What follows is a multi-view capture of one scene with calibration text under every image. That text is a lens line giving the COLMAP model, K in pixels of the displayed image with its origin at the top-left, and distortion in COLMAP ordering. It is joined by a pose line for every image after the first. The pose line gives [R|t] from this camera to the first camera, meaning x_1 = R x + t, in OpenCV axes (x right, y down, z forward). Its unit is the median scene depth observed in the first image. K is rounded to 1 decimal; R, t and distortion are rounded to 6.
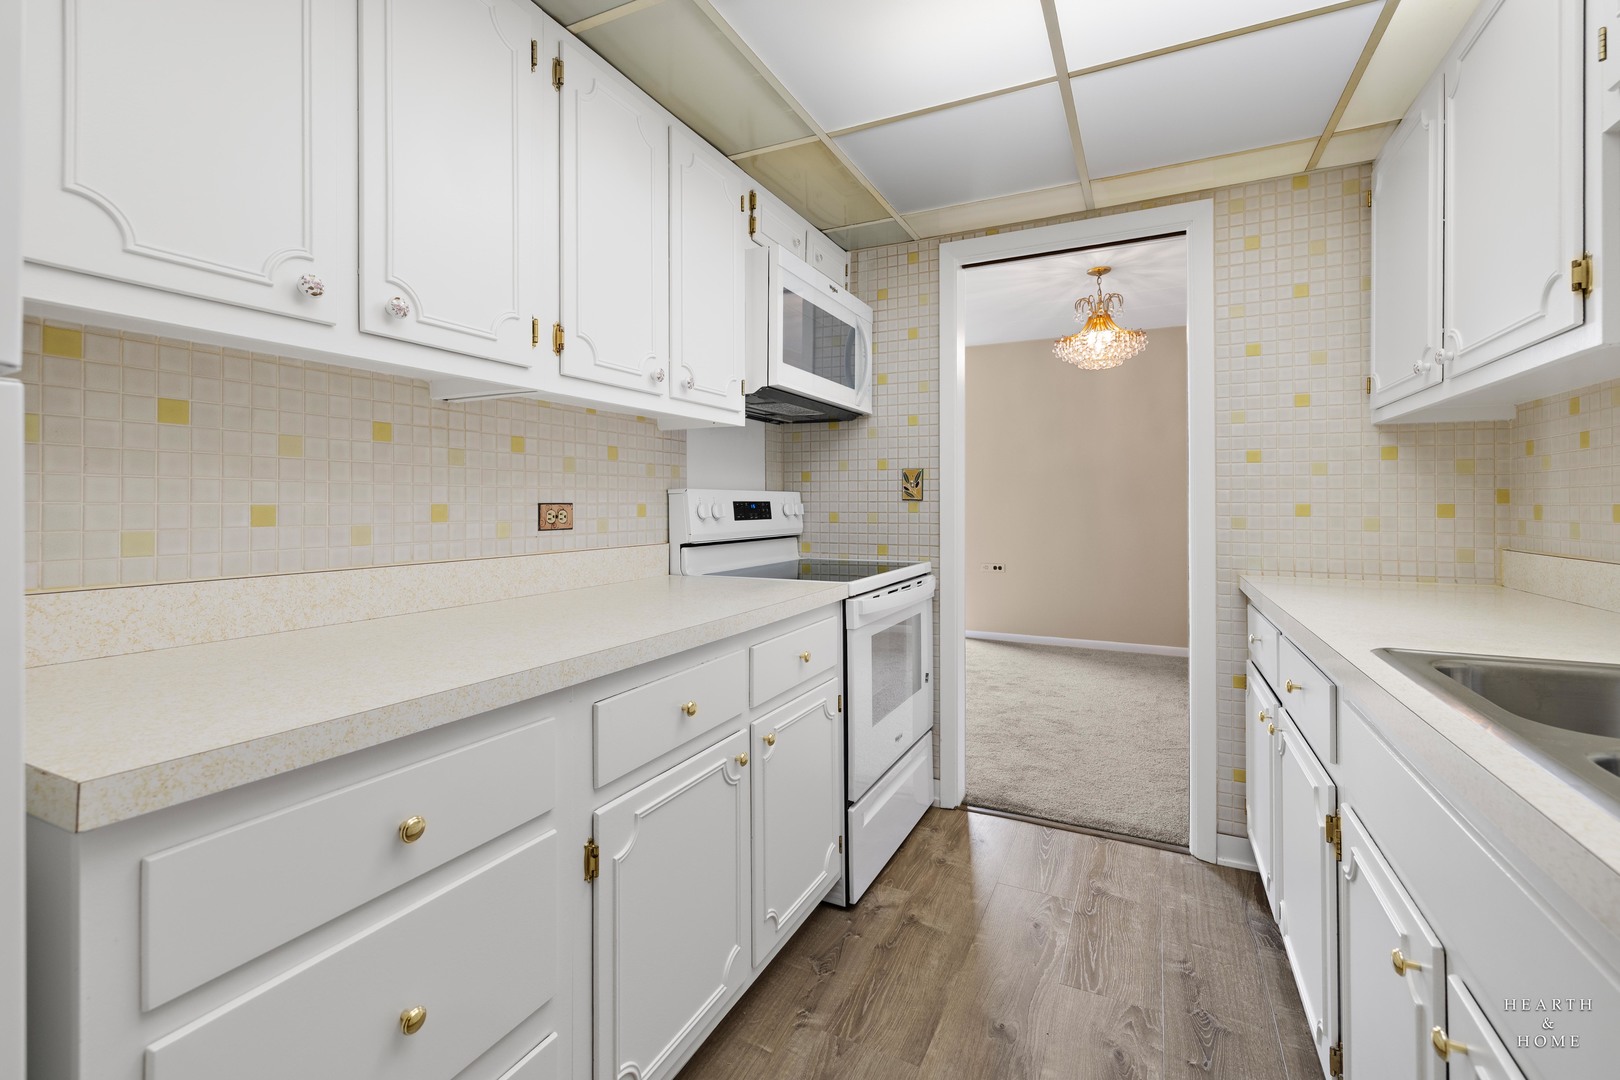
lens RADIAL K [[696.6, 0, 820.7], [0, 696.6, 500.1], [0, 0, 1]] dist [-0.001294, -0.000023]
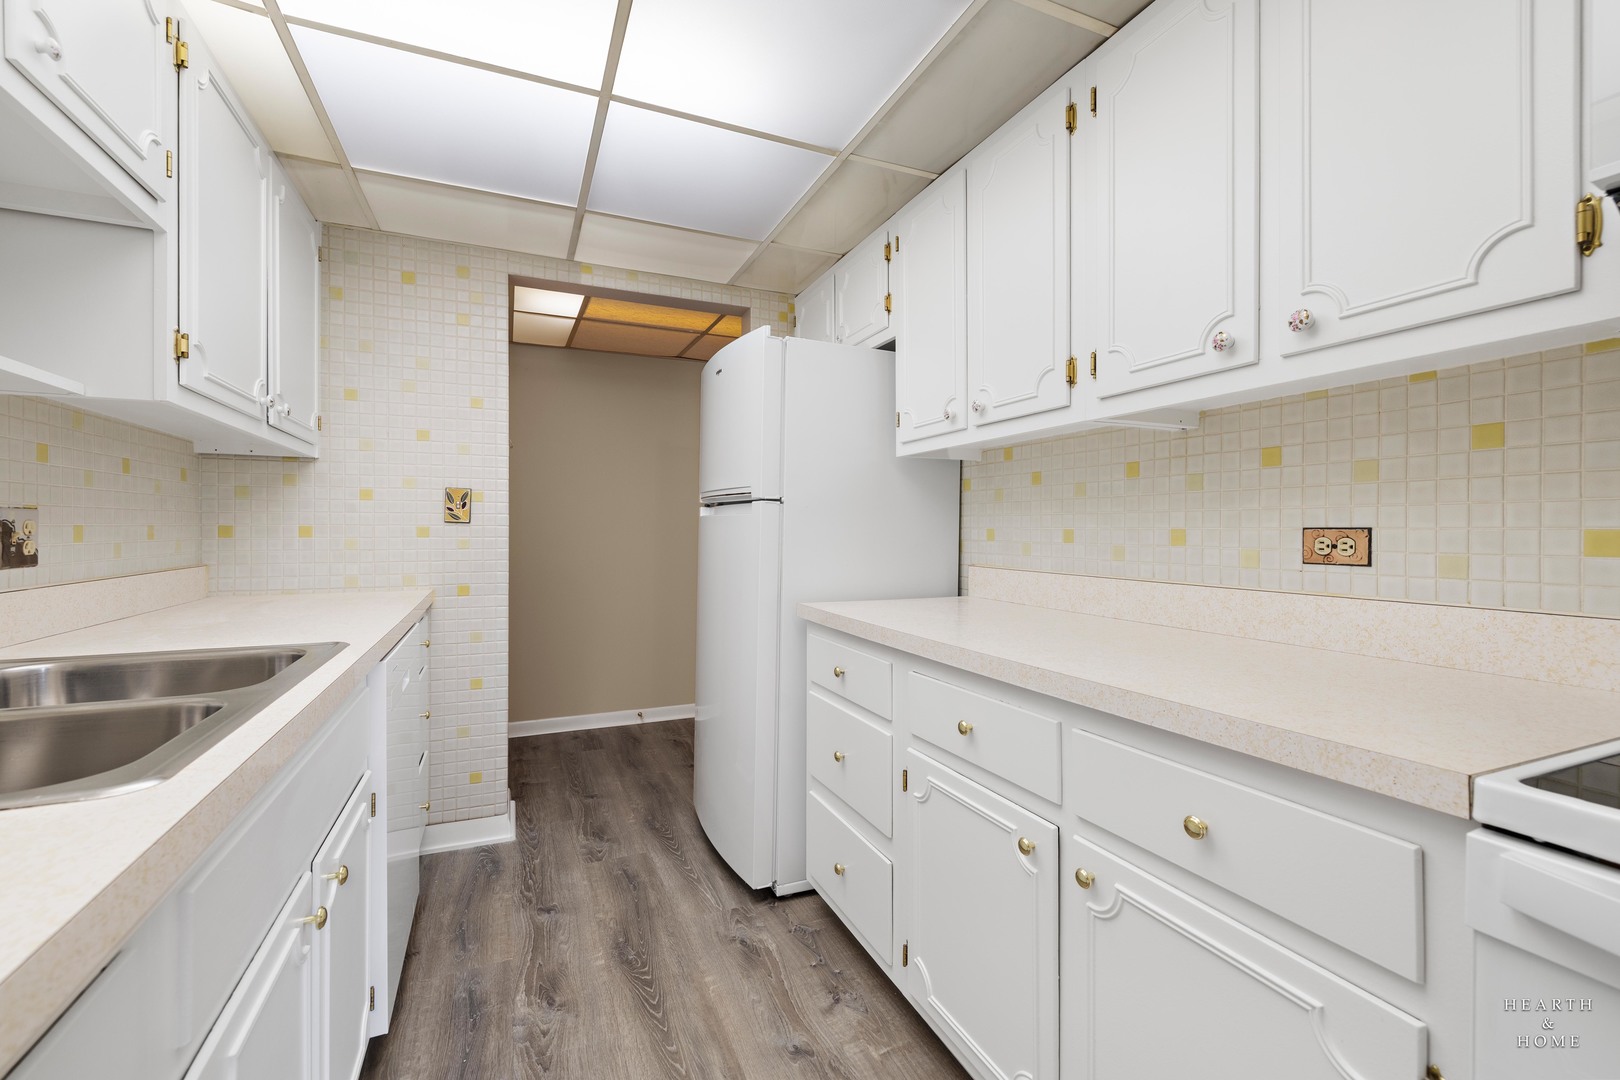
lens RADIAL K [[696.6, 0, 810.3], [0, 696.6, 532.8], [0, 0, 1]] dist [-0.001294, -0.000023]
pose [[-0.655264, 0.004046, -0.755389, 0.616405], [0.003543, 0.999991, 0.002282, 0.007432], [0.755392, -0.001181, -0.655272, 1.263136]]
